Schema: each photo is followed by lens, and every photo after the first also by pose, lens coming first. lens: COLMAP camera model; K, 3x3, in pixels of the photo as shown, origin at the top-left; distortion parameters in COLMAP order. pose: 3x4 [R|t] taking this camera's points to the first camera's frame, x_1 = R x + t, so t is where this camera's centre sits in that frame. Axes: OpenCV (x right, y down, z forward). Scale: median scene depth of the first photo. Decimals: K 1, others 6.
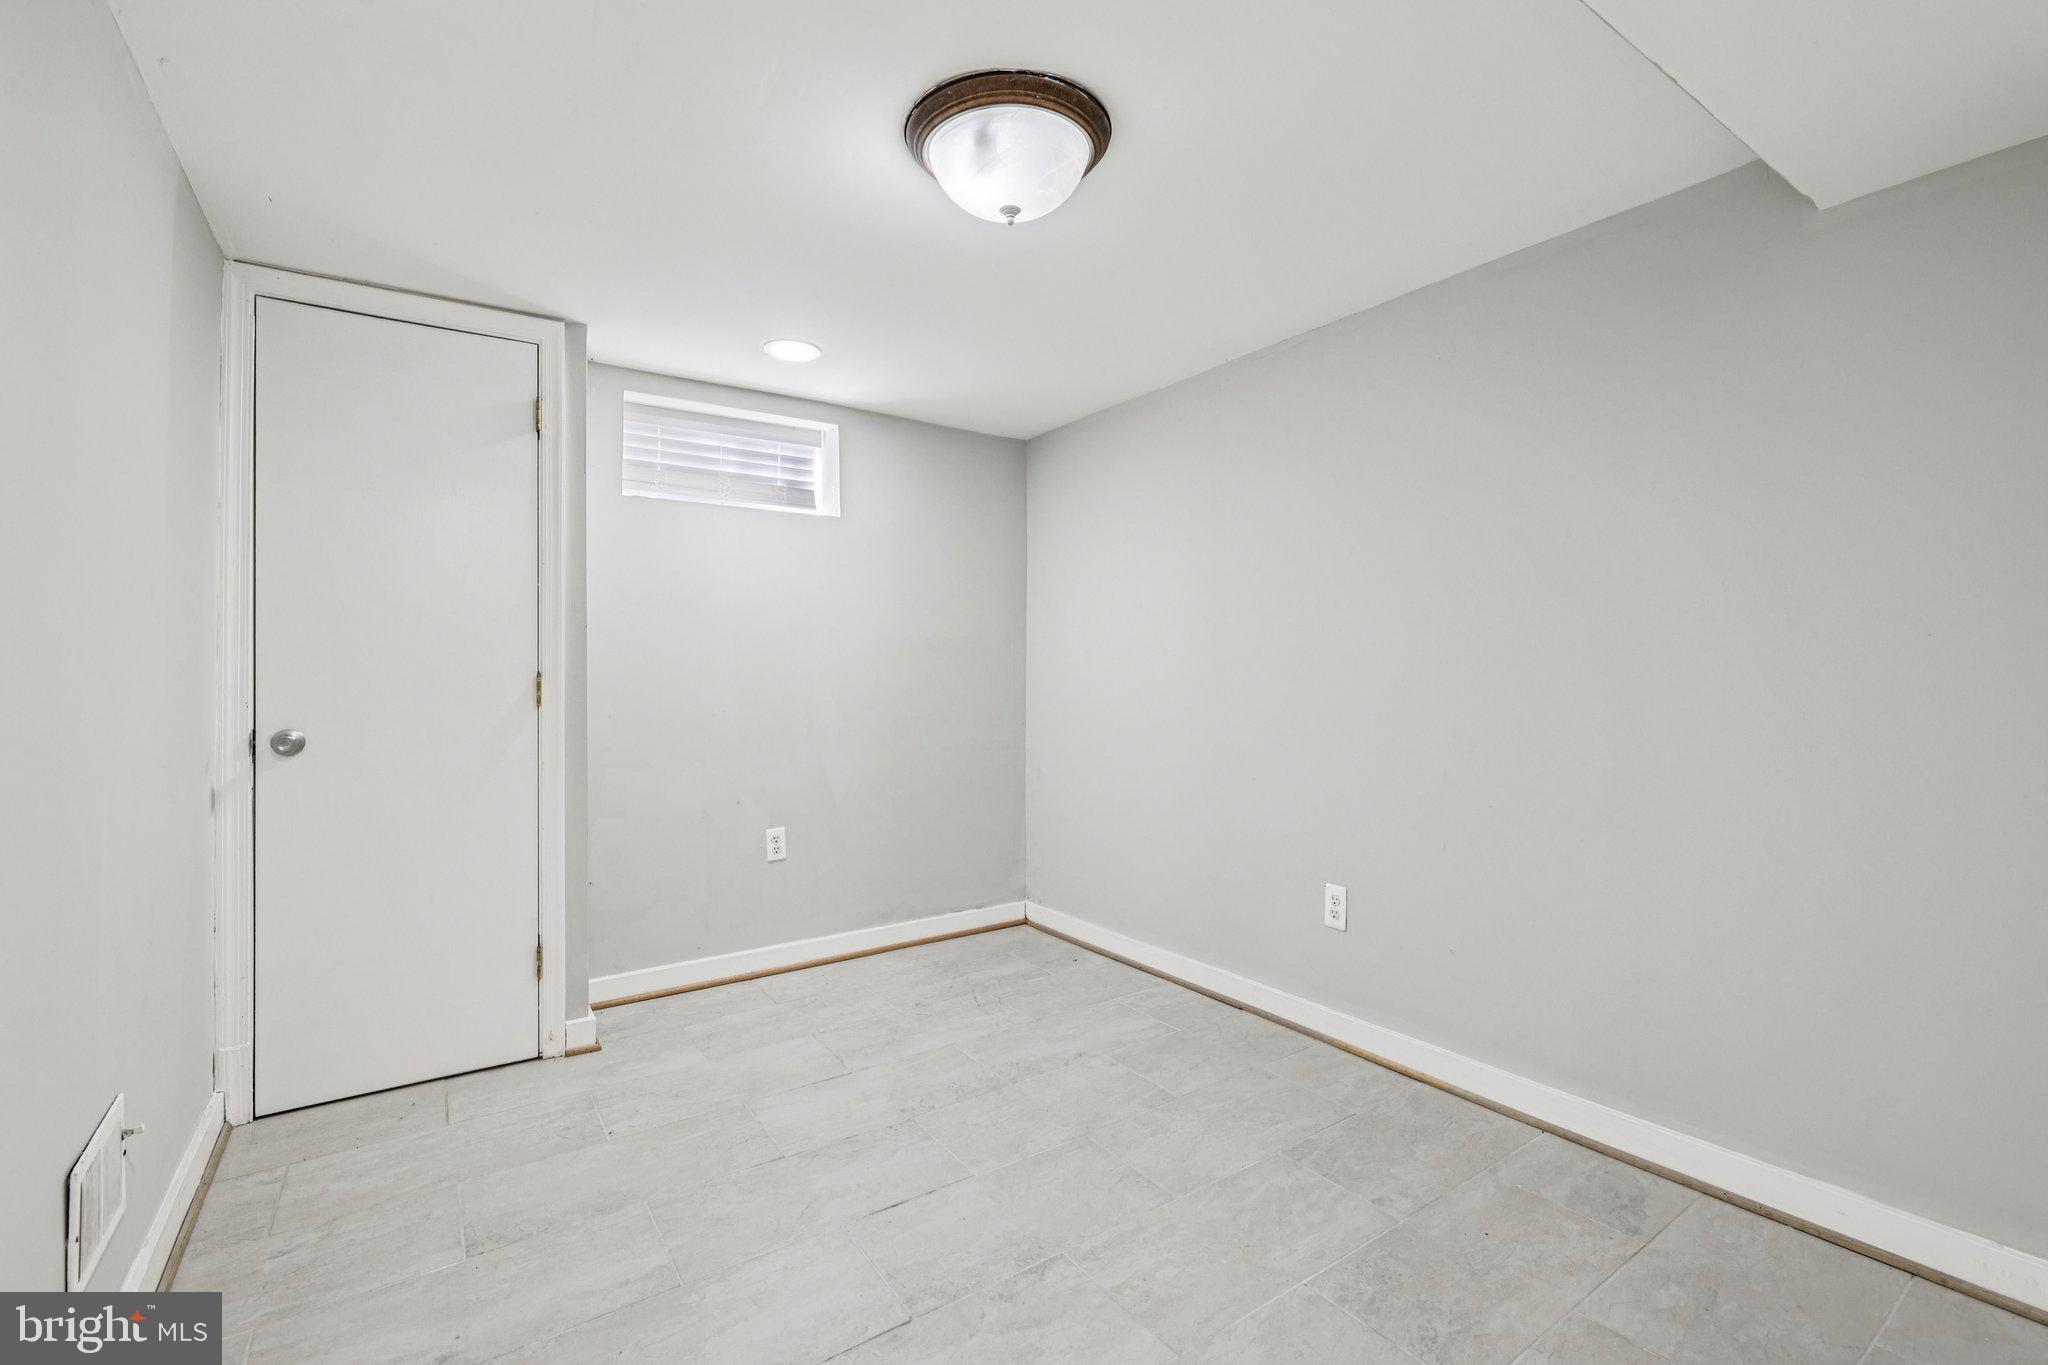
lens RADIAL K [[881.4, 0, 1017.5], [0, 881.4, 678.1], [0, 0, 1]] dist [-0.000649, 0.000854]
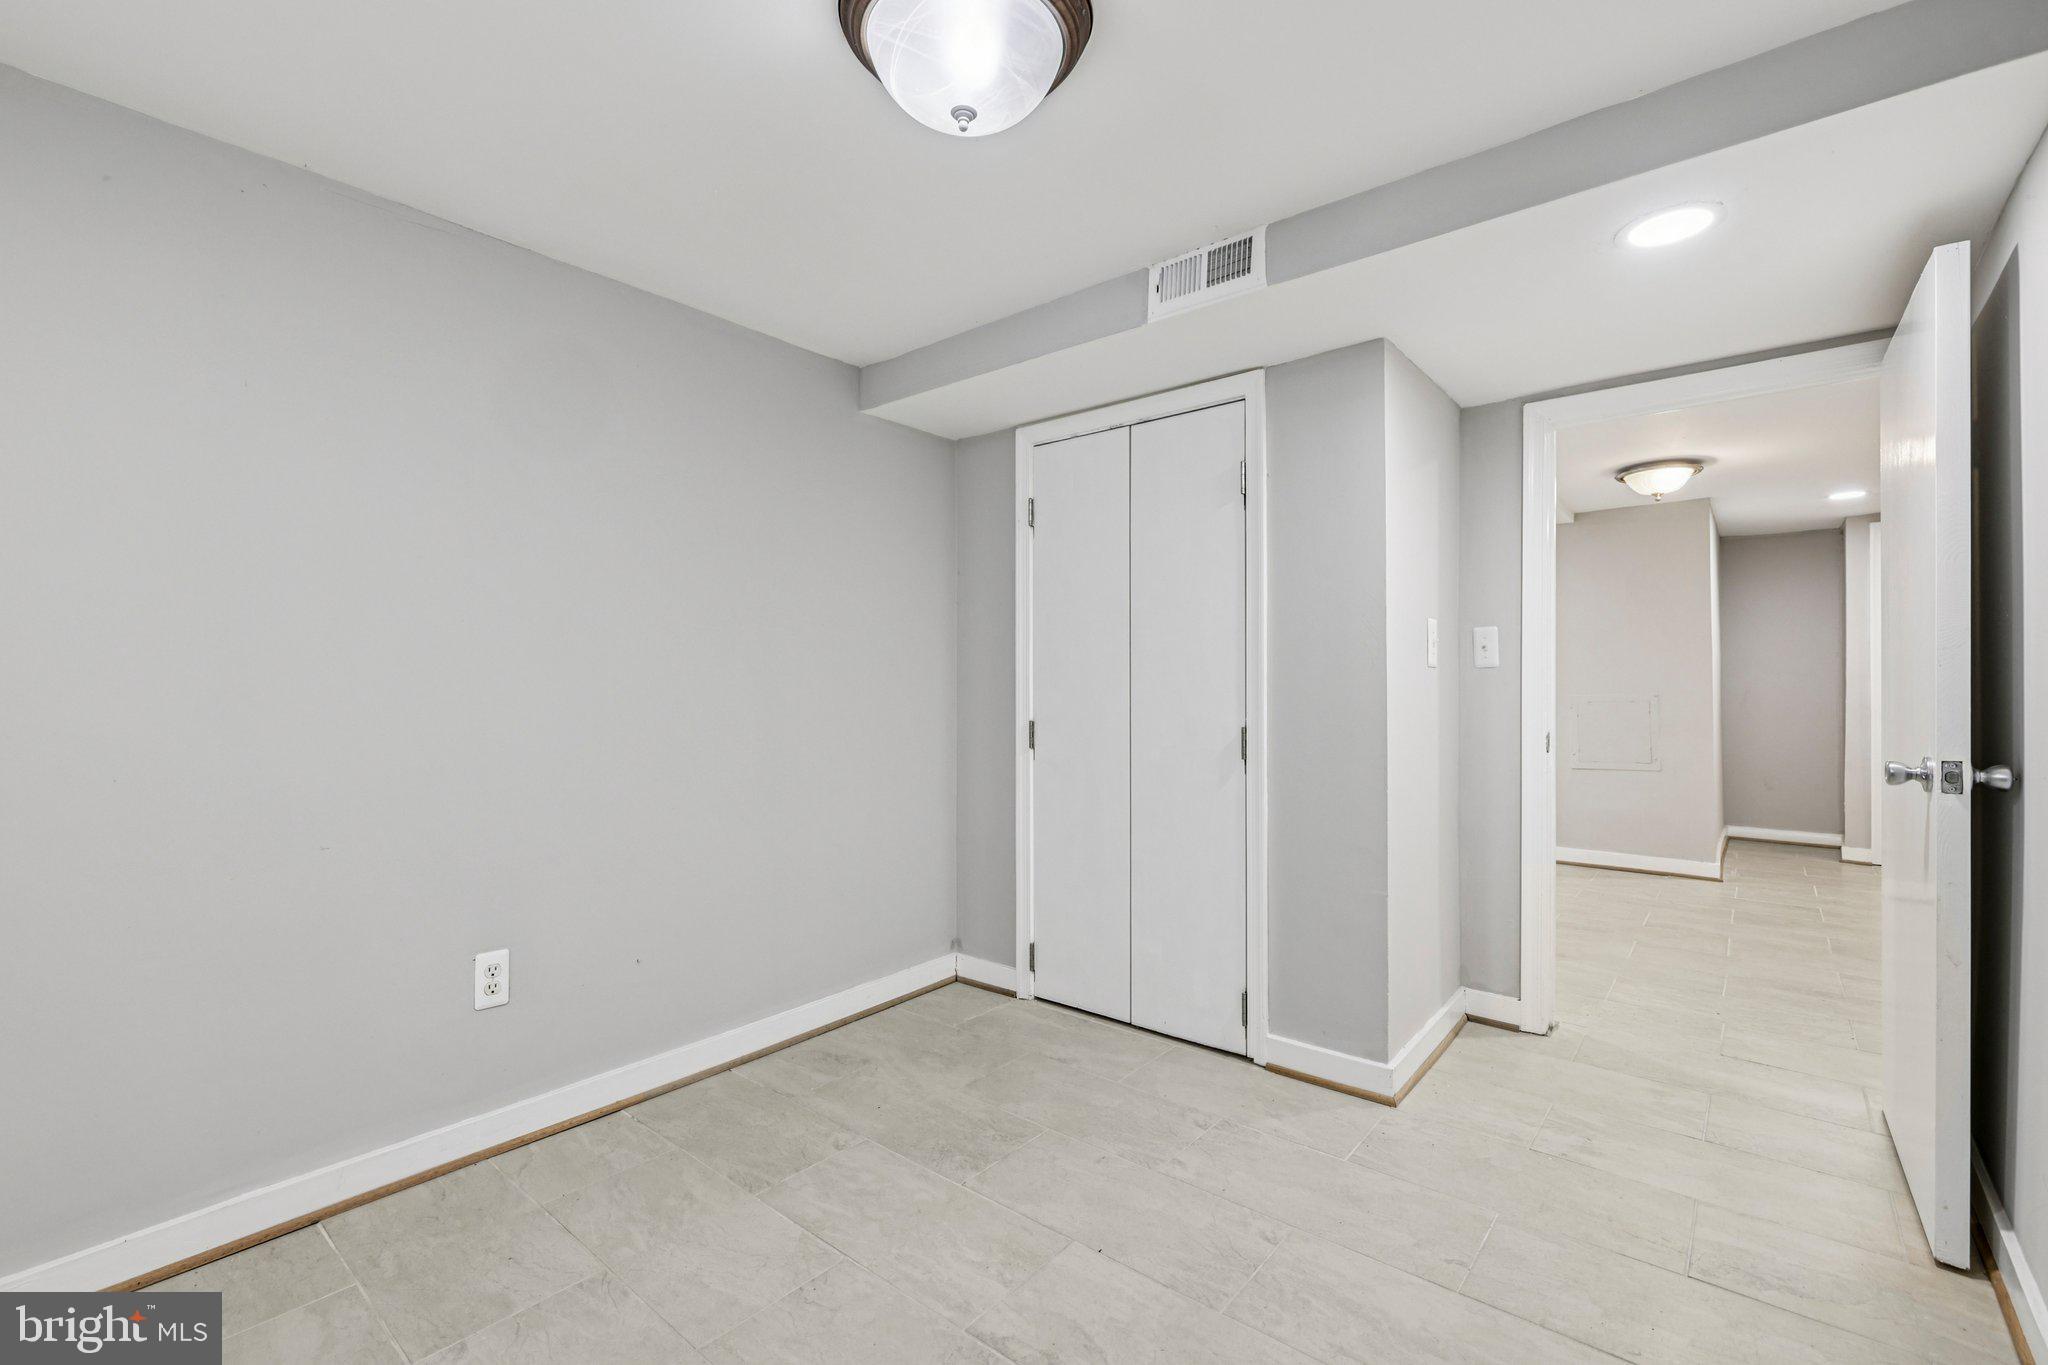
lens RADIAL K [[881.4, 0, 1019.4], [0, 881.4, 684.4], [0, 0, 1]] dist [-0.000649, 0.000854]
pose [[-0.270940, 0.007465, 0.962567, -0.753289], [0.003751, 0.999971, -0.006700, 0.002391], [-0.962589, 0.001795, -0.270960, 1.076024]]
